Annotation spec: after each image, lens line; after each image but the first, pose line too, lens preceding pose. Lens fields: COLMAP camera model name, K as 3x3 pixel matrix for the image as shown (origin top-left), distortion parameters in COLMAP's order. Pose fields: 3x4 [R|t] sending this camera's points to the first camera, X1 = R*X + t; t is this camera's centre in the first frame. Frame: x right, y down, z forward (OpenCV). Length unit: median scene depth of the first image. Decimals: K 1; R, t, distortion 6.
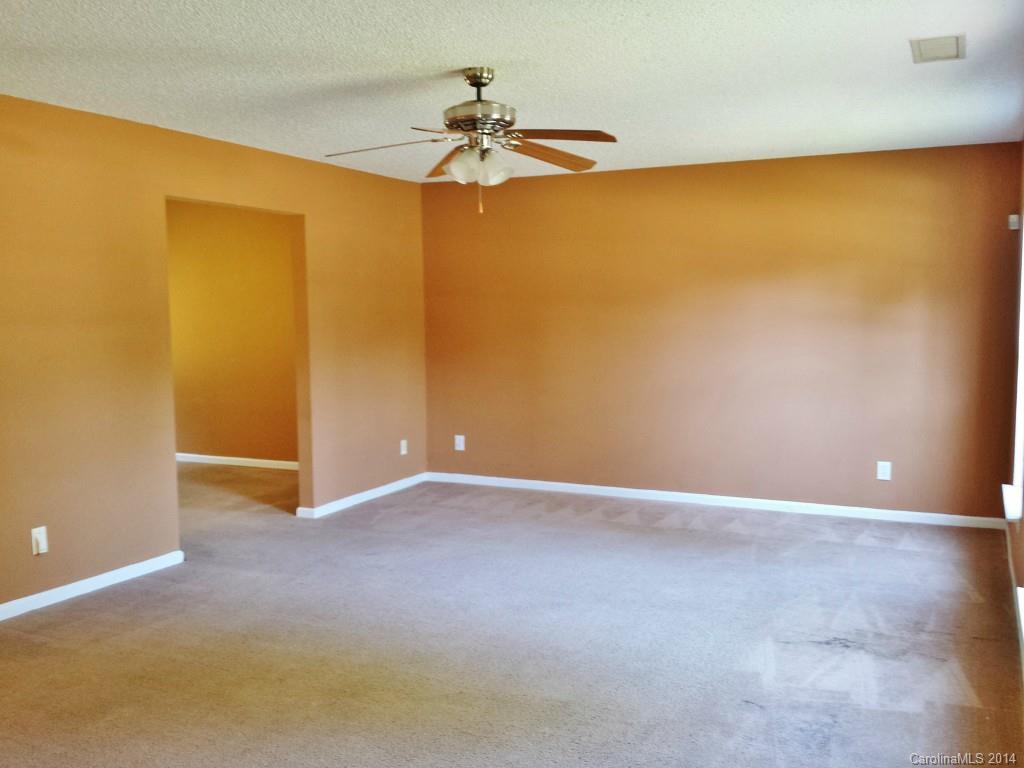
lens RADIAL K [[949.3, 0, 524.6], [0, 949.3, 390.3], [0, 0, 1]] dist [0.120882, -0.311981]
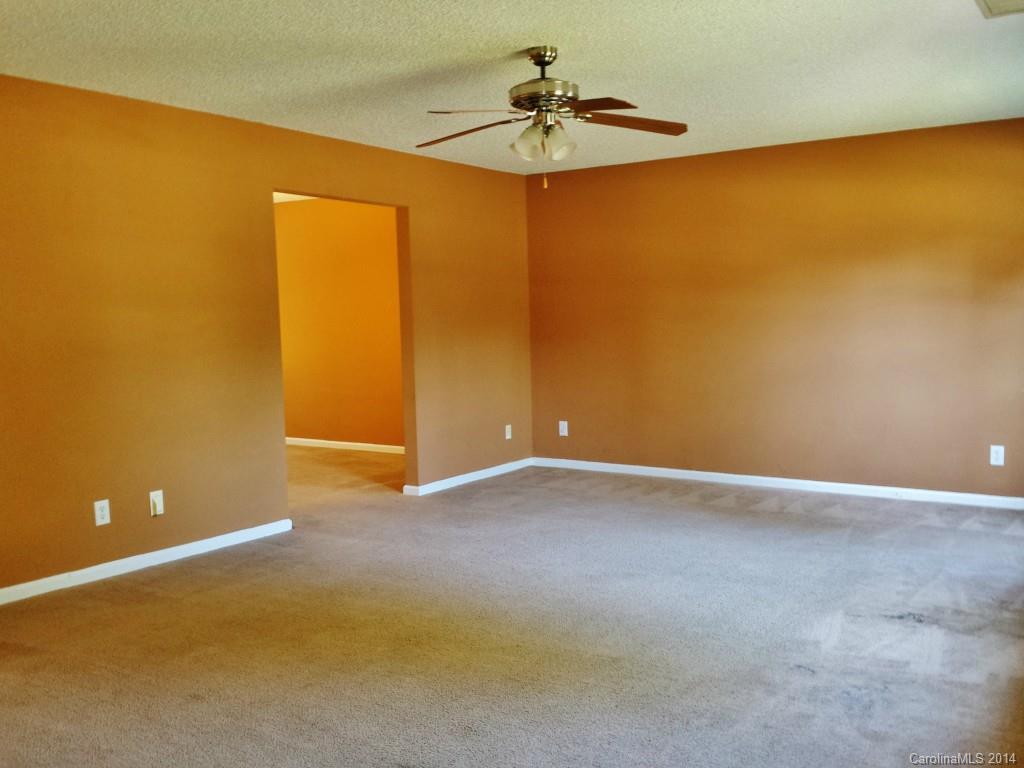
lens RADIAL K [[949.3, 0, 524.6], [0, 949.3, 390.3], [0, 0, 1]] dist [0.120882, -0.311981]
pose [[0.987666, -0.000448, -0.156577, 0.084763], [-0.000746, 0.999971, -0.007563, 0.037464], [0.156576, 0.007587, 0.987637, -0.021011]]
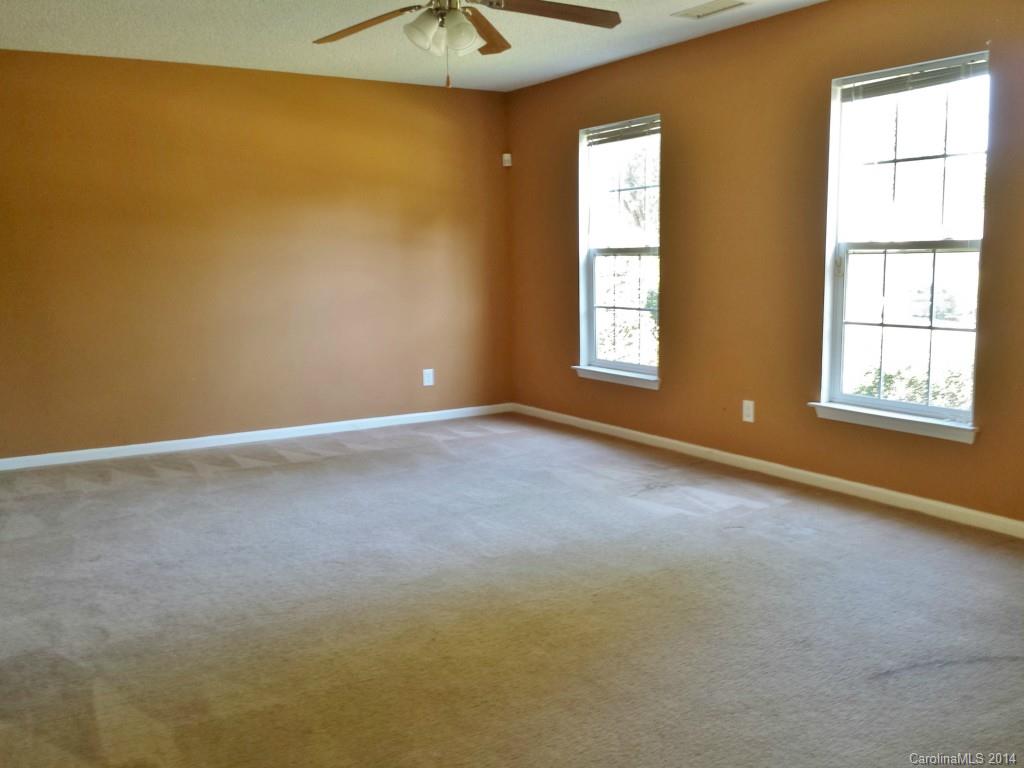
lens RADIAL K [[949.3, 0, 524.6], [0, 949.3, 390.3], [0, 0, 1]] dist [0.120882, -0.311981]
pose [[0.538914, -0.118914, 0.833925, -0.713554], [0.086962, 0.992550, 0.085336, 0.019212], [-0.837860, 0.026531, 0.545240, 0.432824]]
